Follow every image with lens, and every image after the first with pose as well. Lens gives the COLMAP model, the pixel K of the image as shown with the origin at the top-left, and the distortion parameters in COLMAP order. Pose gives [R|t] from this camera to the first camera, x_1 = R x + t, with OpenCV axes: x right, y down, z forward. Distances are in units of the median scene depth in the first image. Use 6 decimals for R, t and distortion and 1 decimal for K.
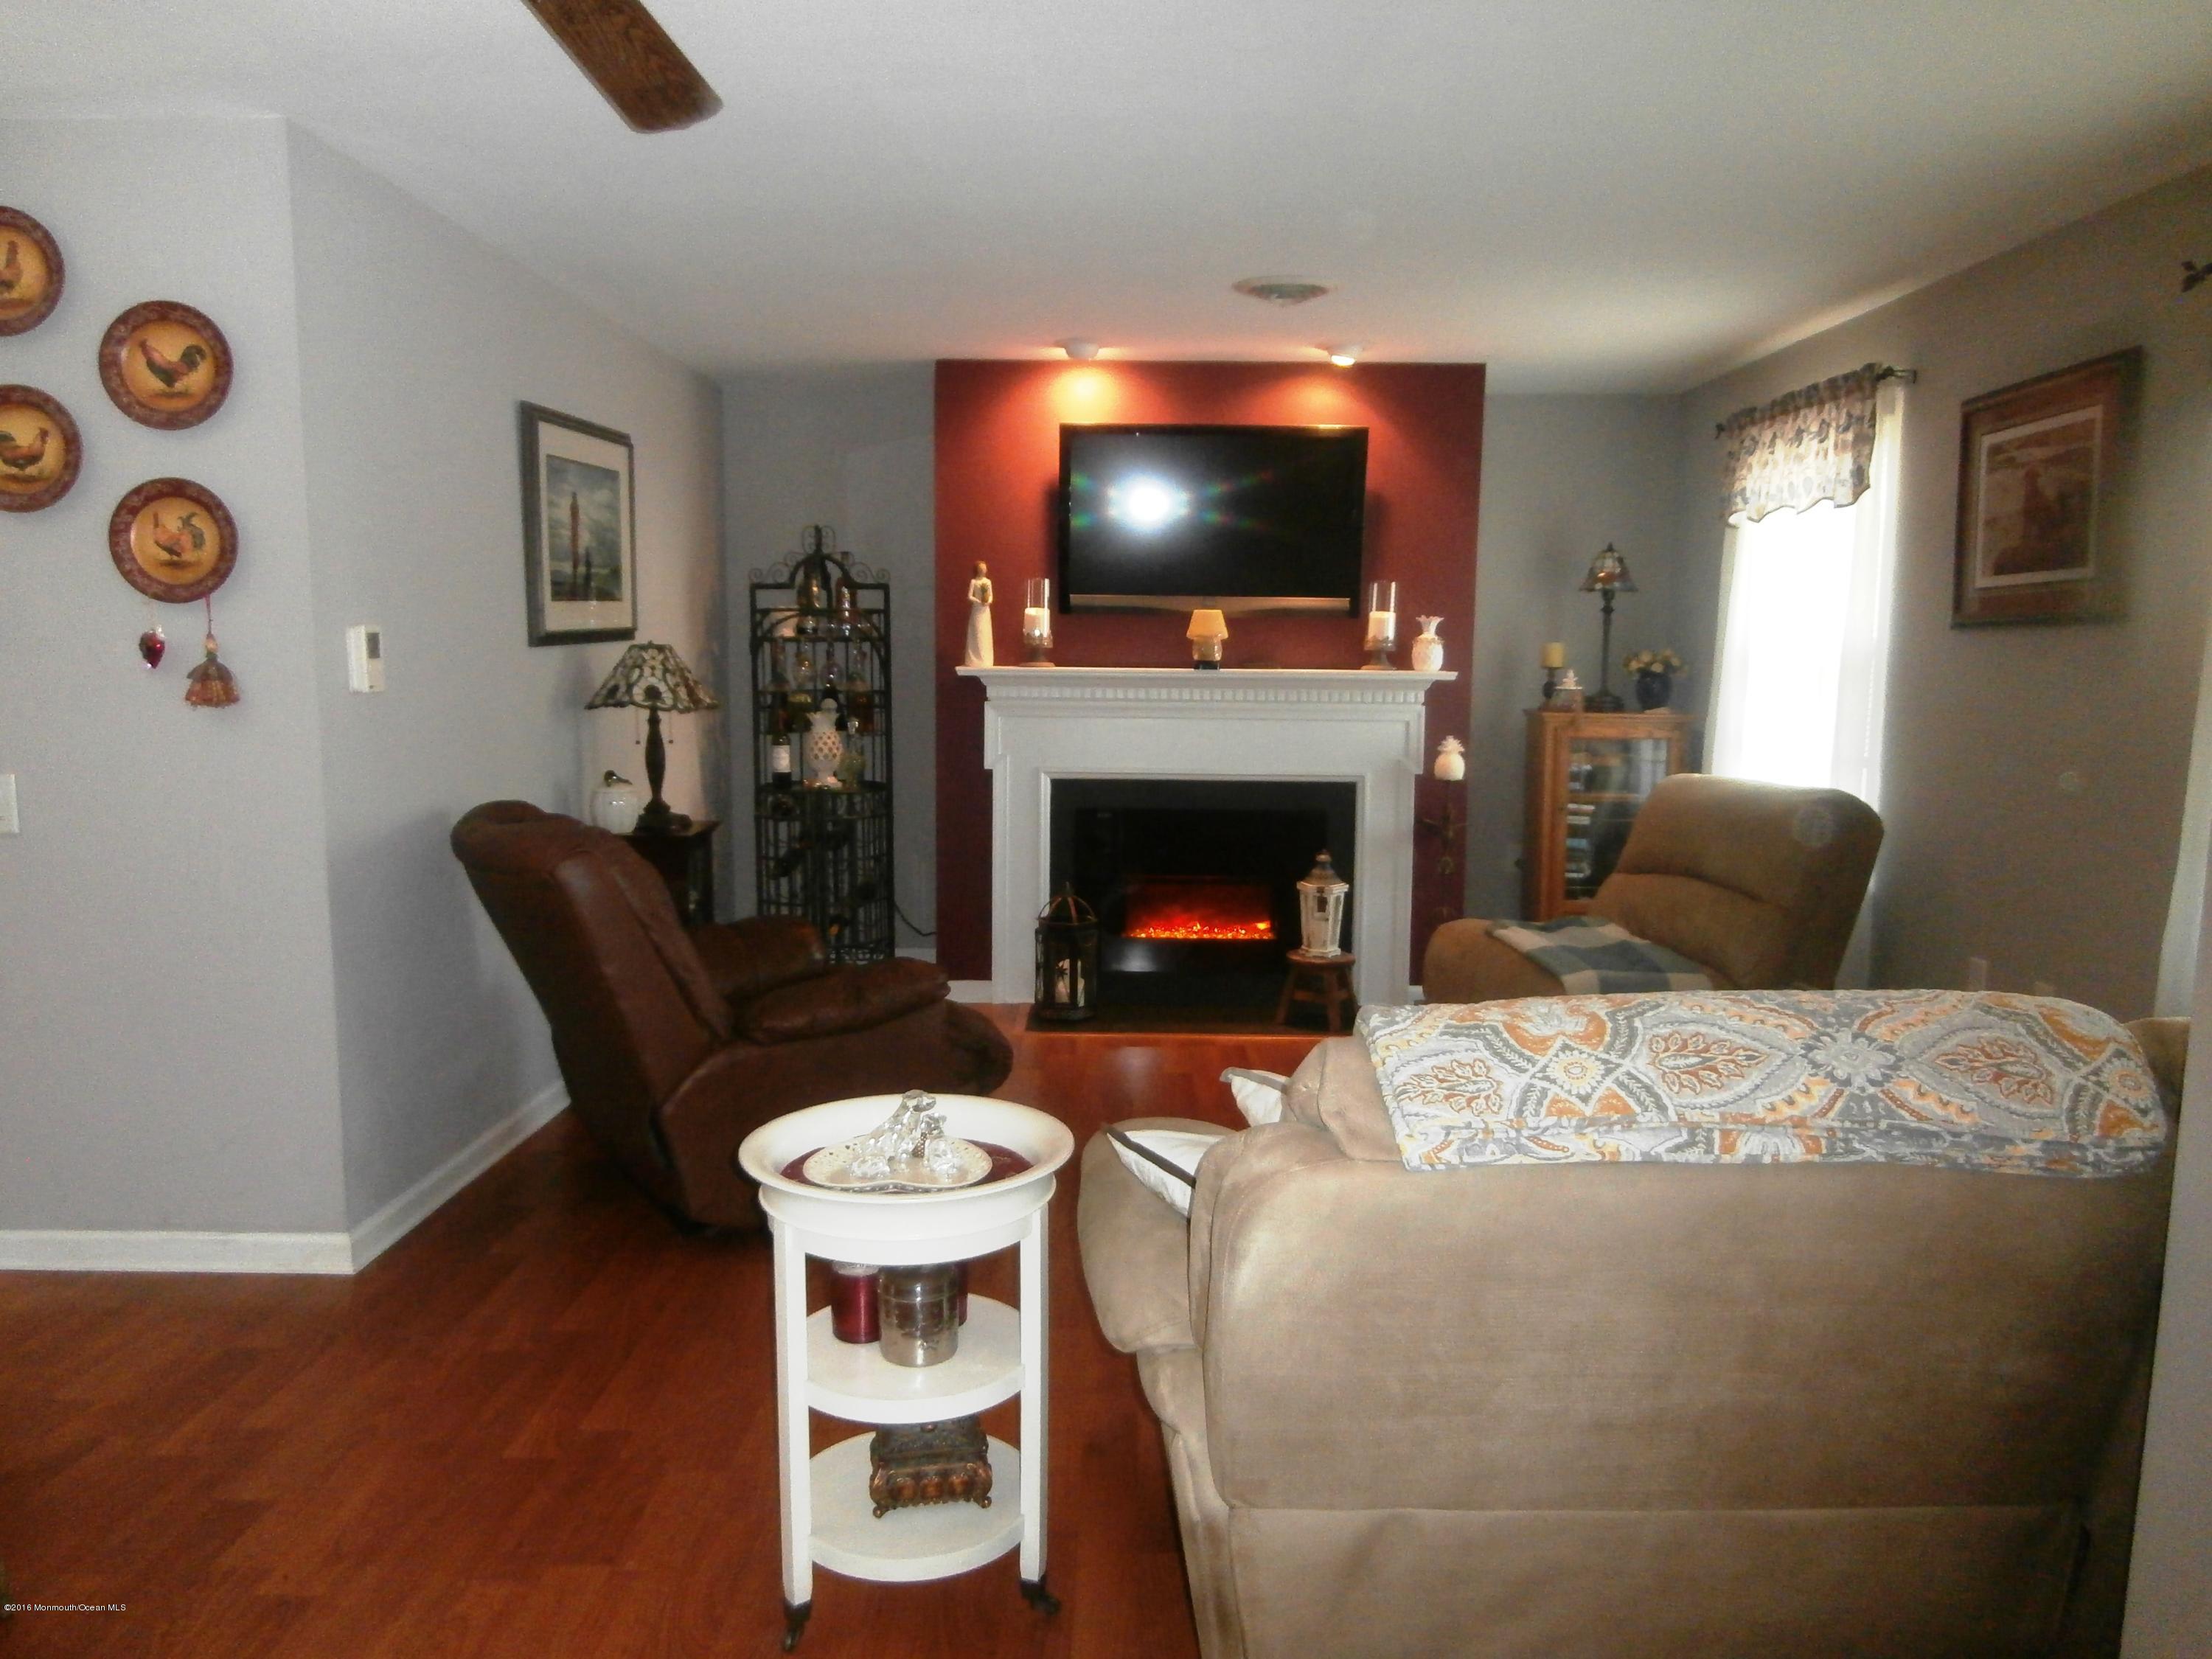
lens RADIAL K [[1563.1, 0, 1103.8], [0, 1563.1, 851.2], [0, 0, 1]] dist [0.007974, 0.000220]
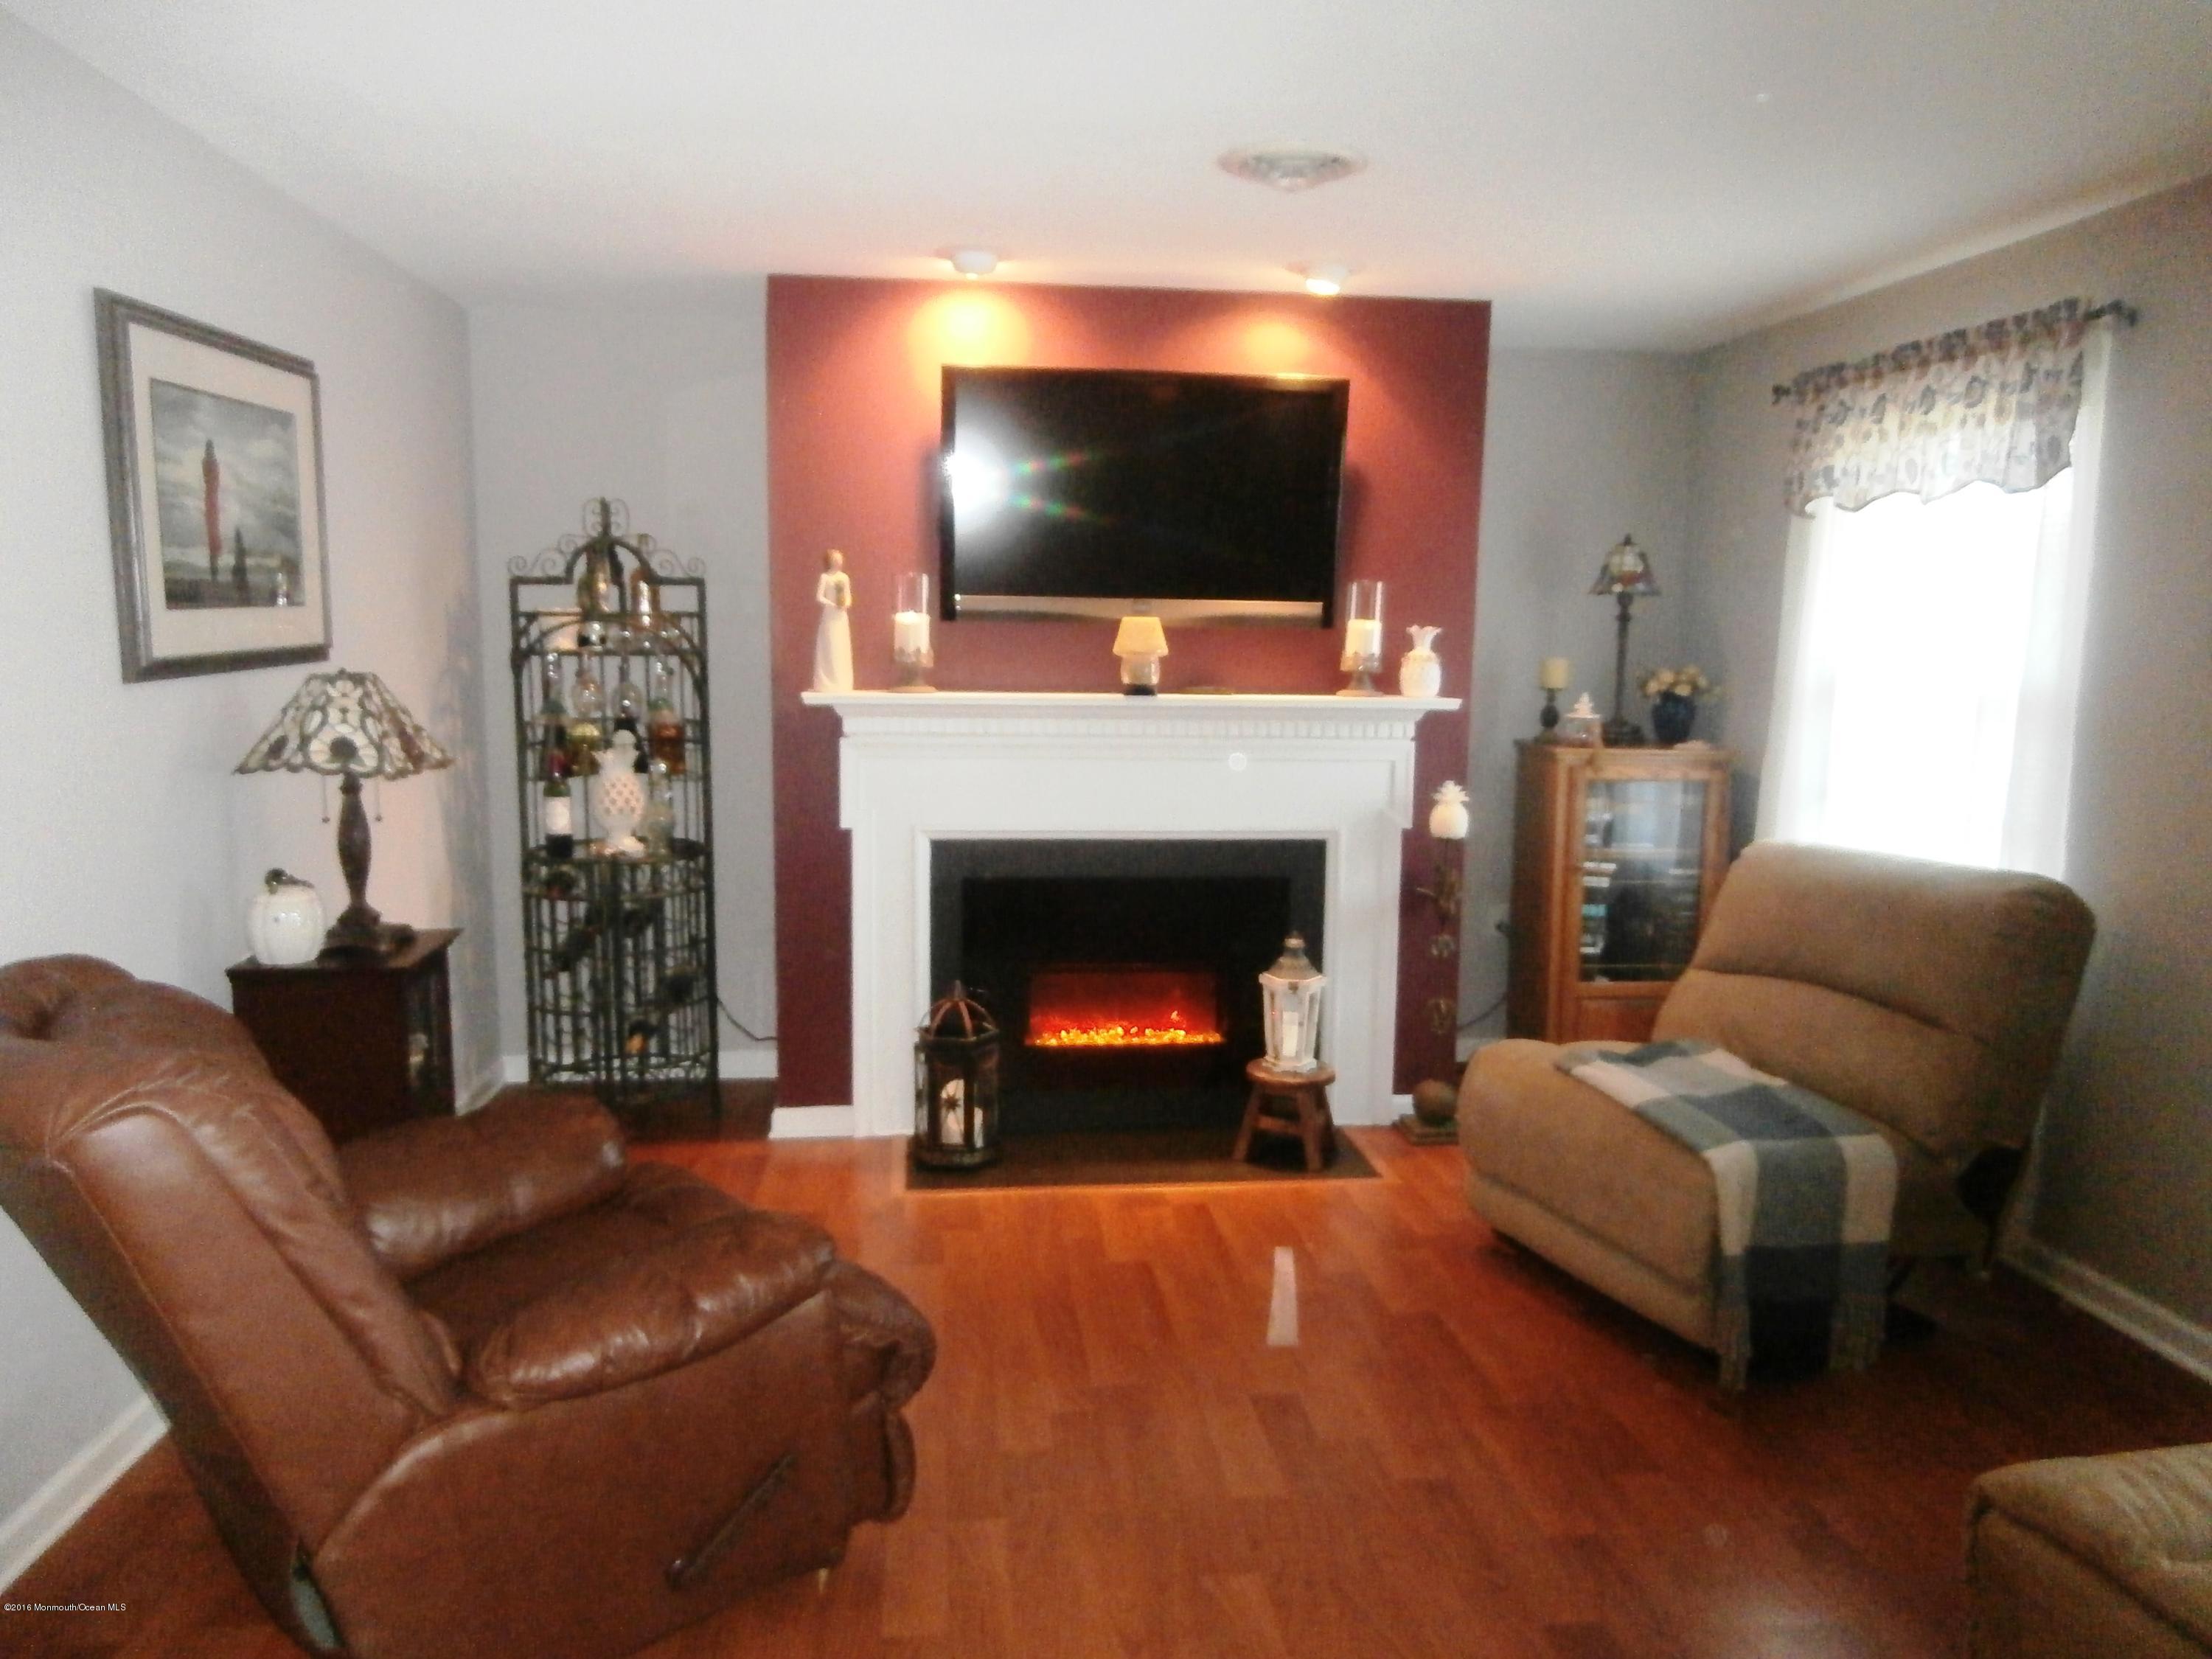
lens RADIAL K [[1550.0, 0, 1118.8], [0, 1550.0, 843.4], [0, 0, 1]] dist [-0.004239, -0.006677]
pose [[0.991279, -0.015111, 0.130909, -0.042402], [0.014279, 0.999871, 0.007288, -0.050155], [-0.131002, -0.005355, 0.991368, 0.256021]]
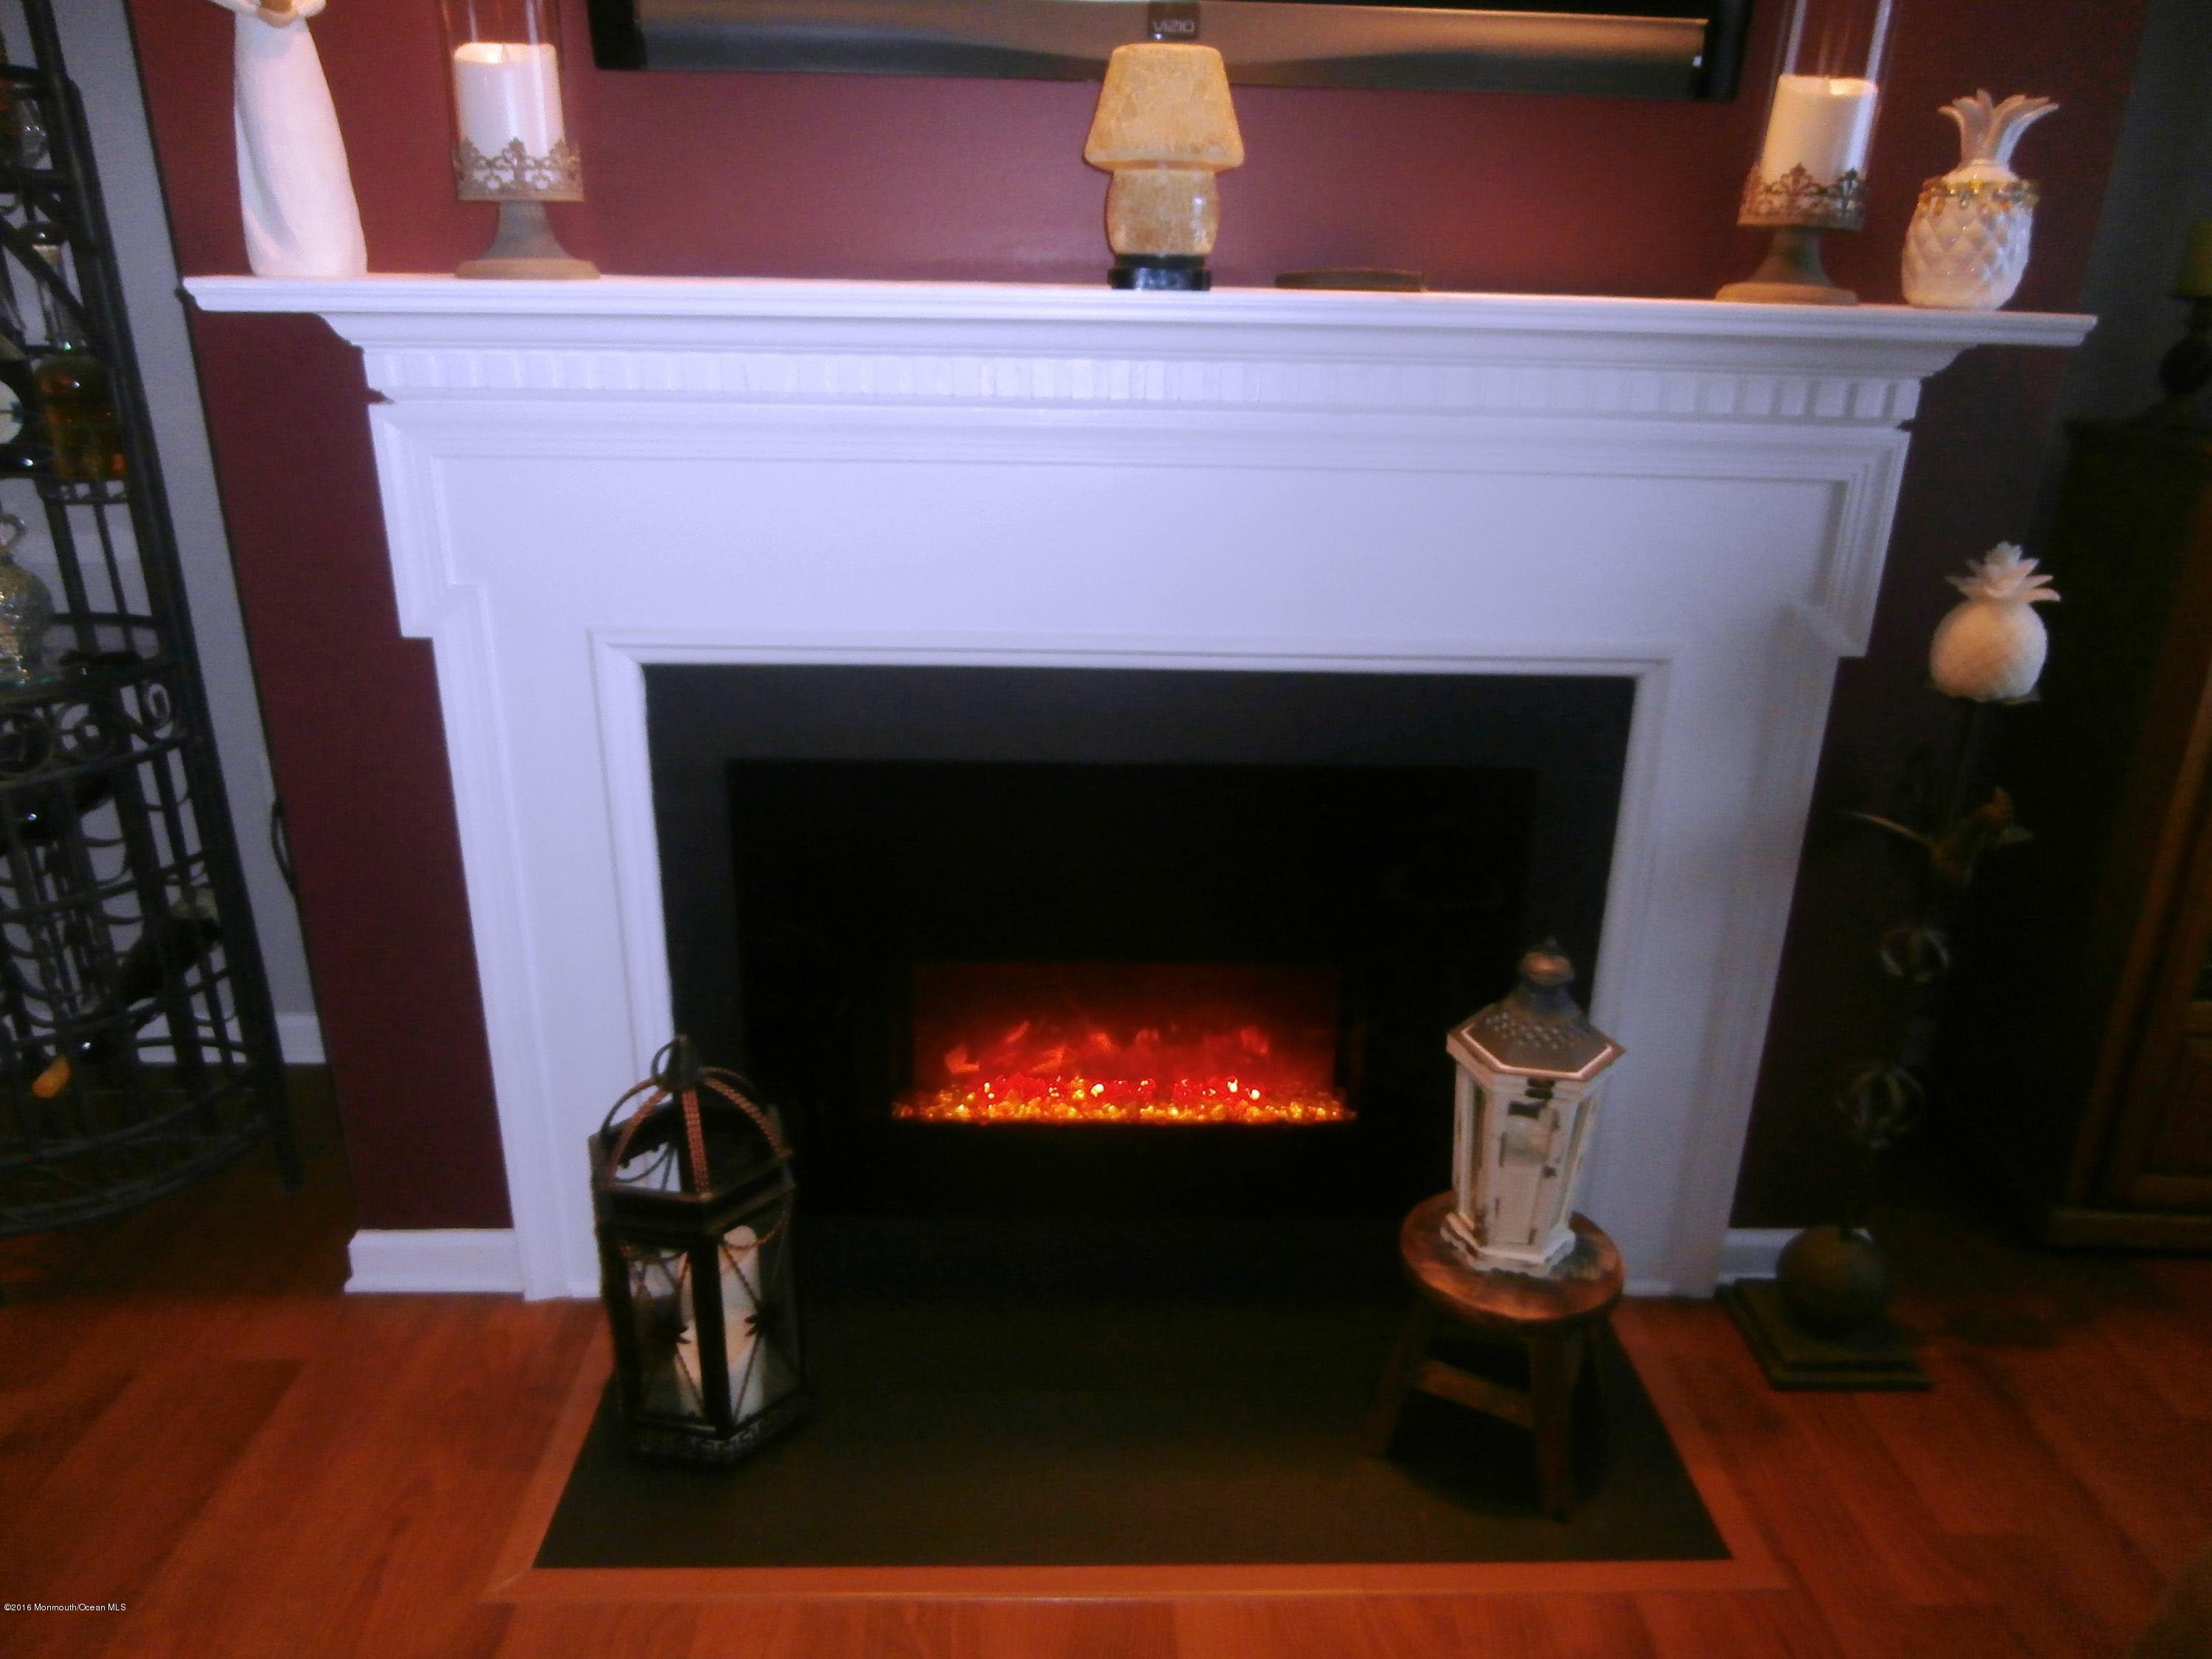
lens RADIAL K [[1562.6, 0, 1106.0], [0, 1562.6, 829.5], [0, 0, 1]] dist [-0.000774, -0.066203]
pose [[0.999508, -0.002406, 0.031275, 0.047460], [-0.005128, 0.971109, 0.238581, -0.089287], [-0.030946, -0.238624, 0.970619, 0.712189]]
